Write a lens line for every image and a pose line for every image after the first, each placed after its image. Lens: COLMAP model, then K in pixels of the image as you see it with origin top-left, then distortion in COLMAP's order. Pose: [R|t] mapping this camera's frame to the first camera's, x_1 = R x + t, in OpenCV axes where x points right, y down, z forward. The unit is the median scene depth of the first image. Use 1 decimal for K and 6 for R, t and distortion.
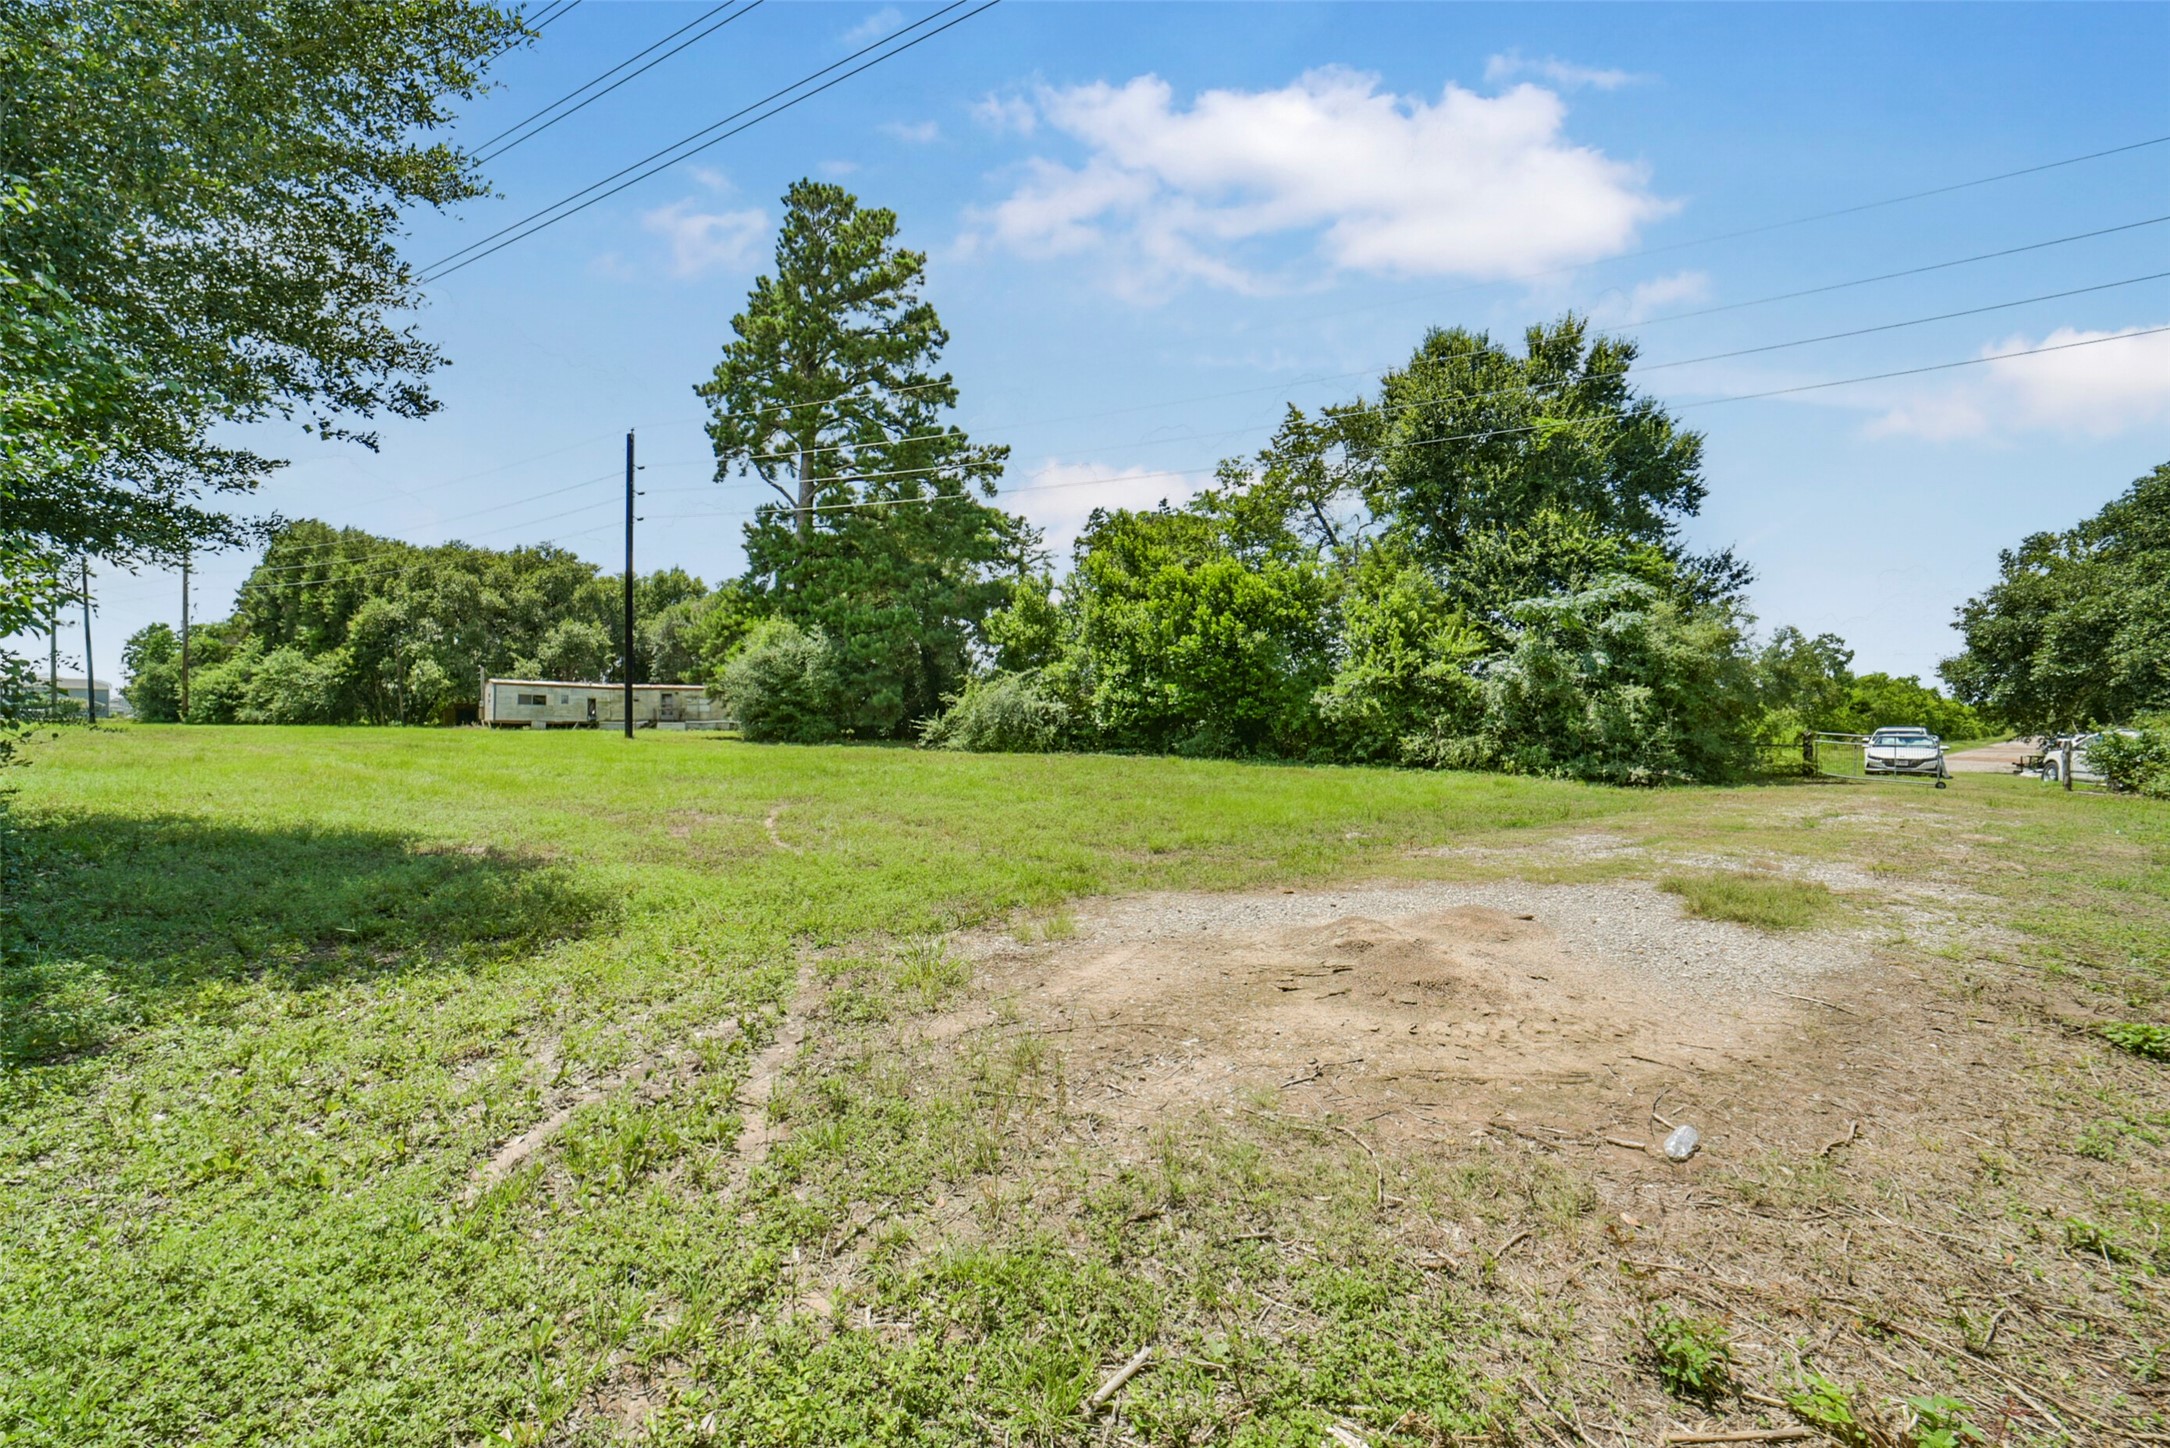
lens RADIAL K [[867.1, 0, 1084.6], [0, 867.1, 735.5], [0, 0, 1]] dist [-0.033230, 0.007611]
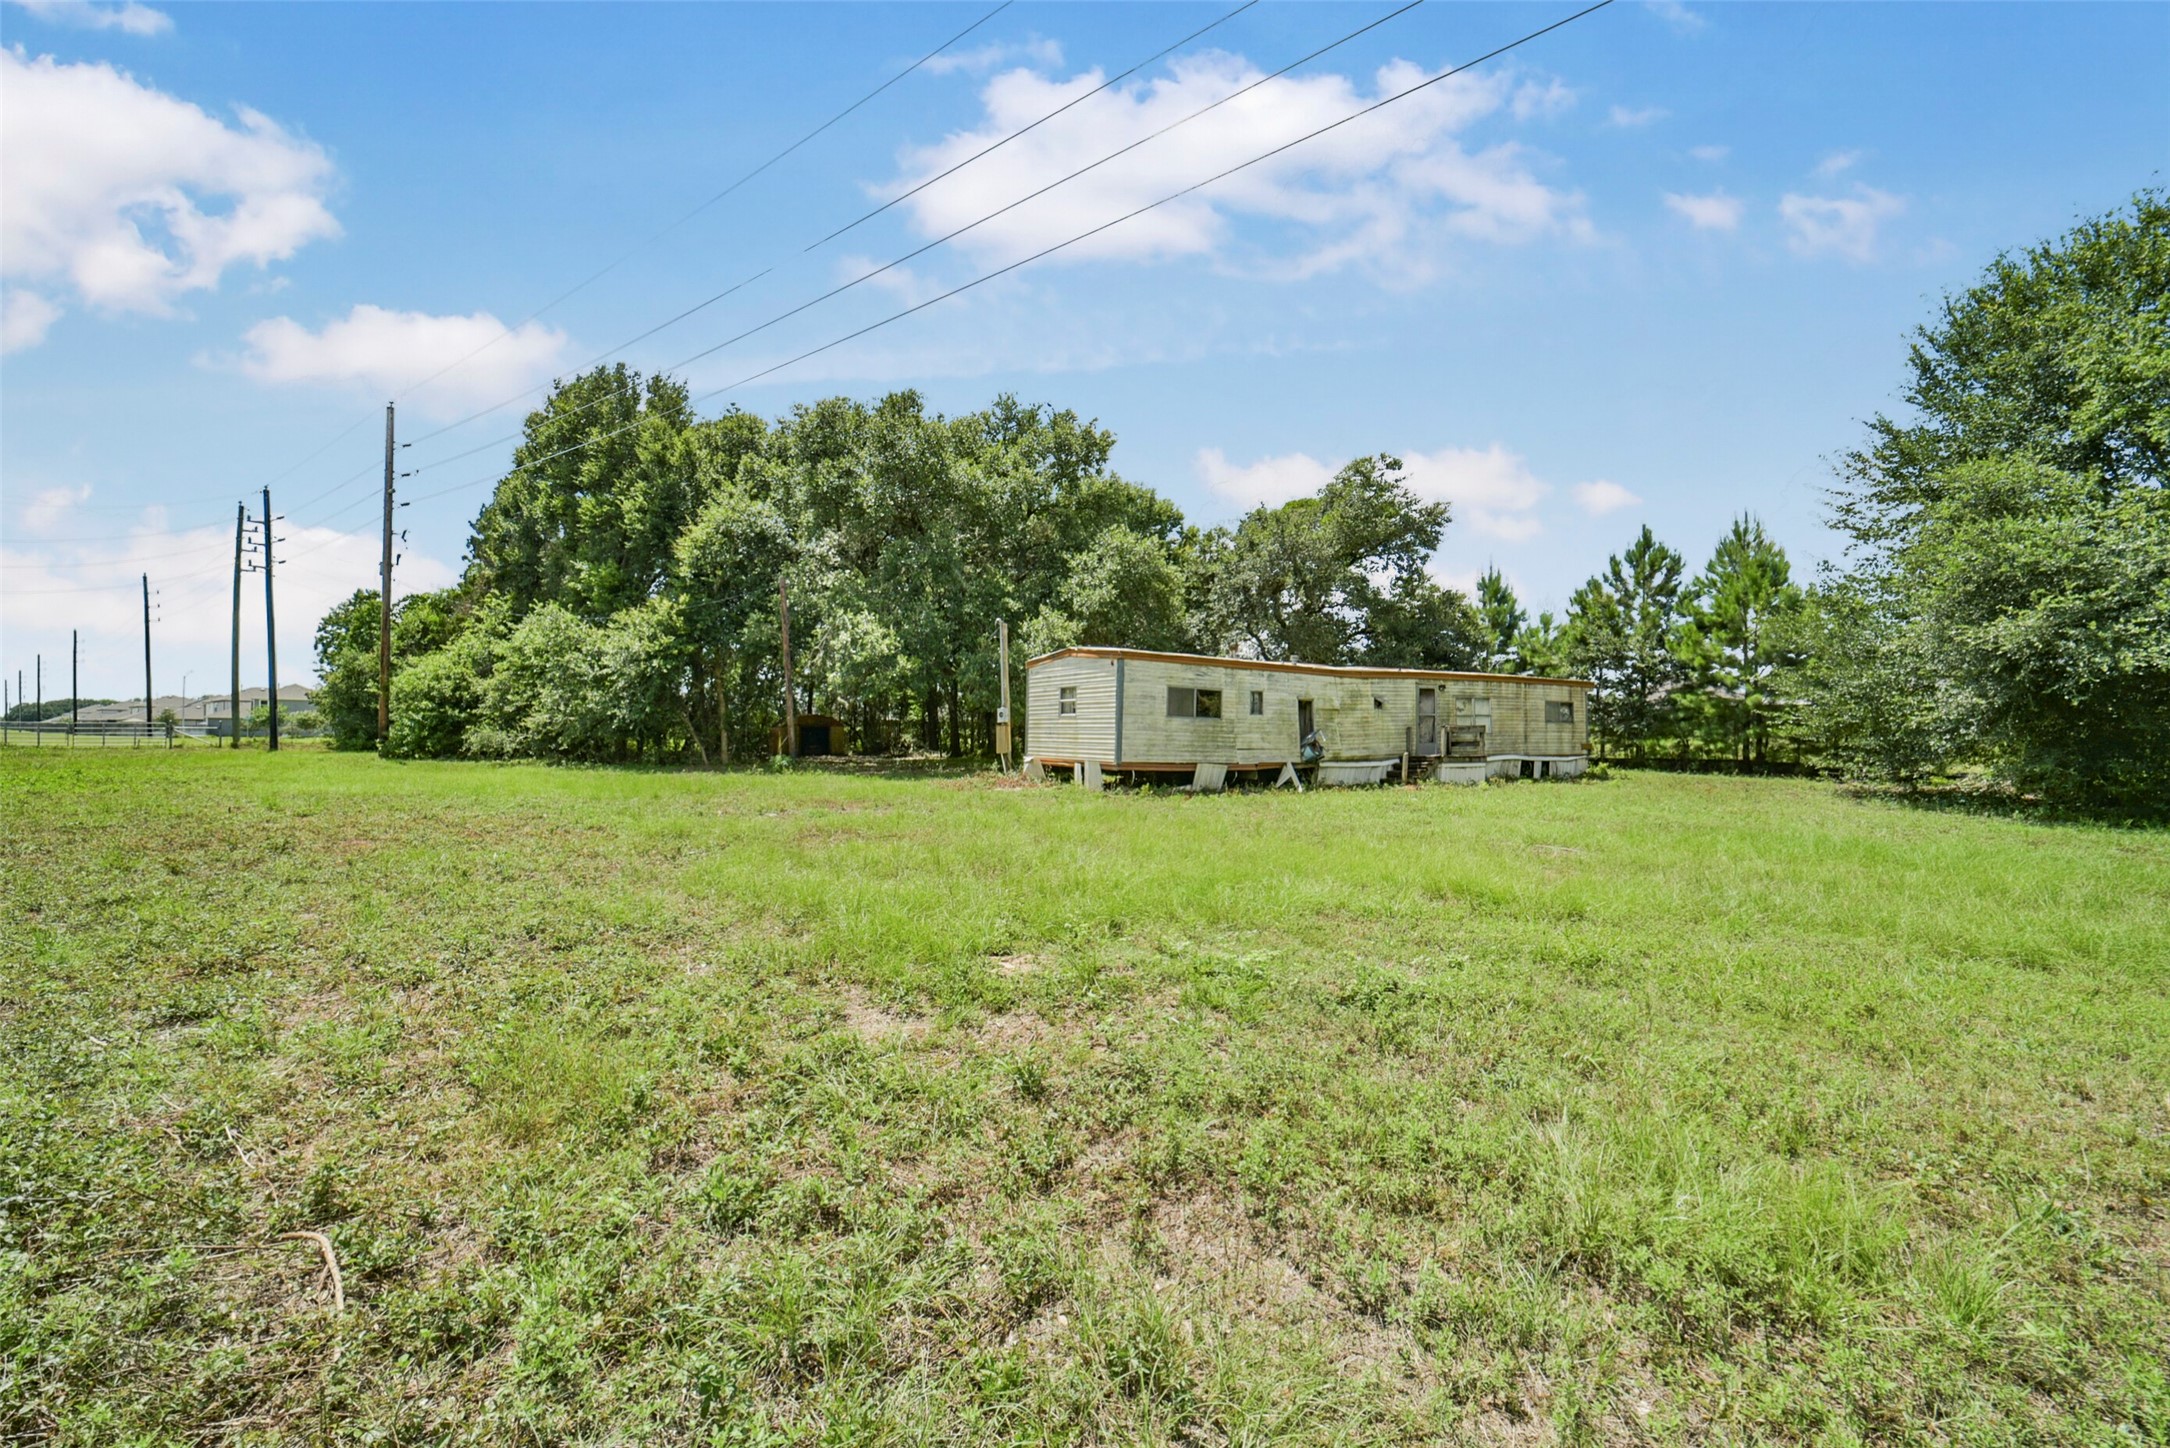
lens RADIAL K [[867.1, 0, 1084.6], [0, 867.1, 735.5], [0, 0, 1]] dist [-0.033230, 0.007611]
pose [[0.985321, -0.000900, -0.170711, -0.551423], [-0.000845, 0.999948, -0.010148, -0.021457], [0.170711, 0.010143, 0.985269, 0.559201]]
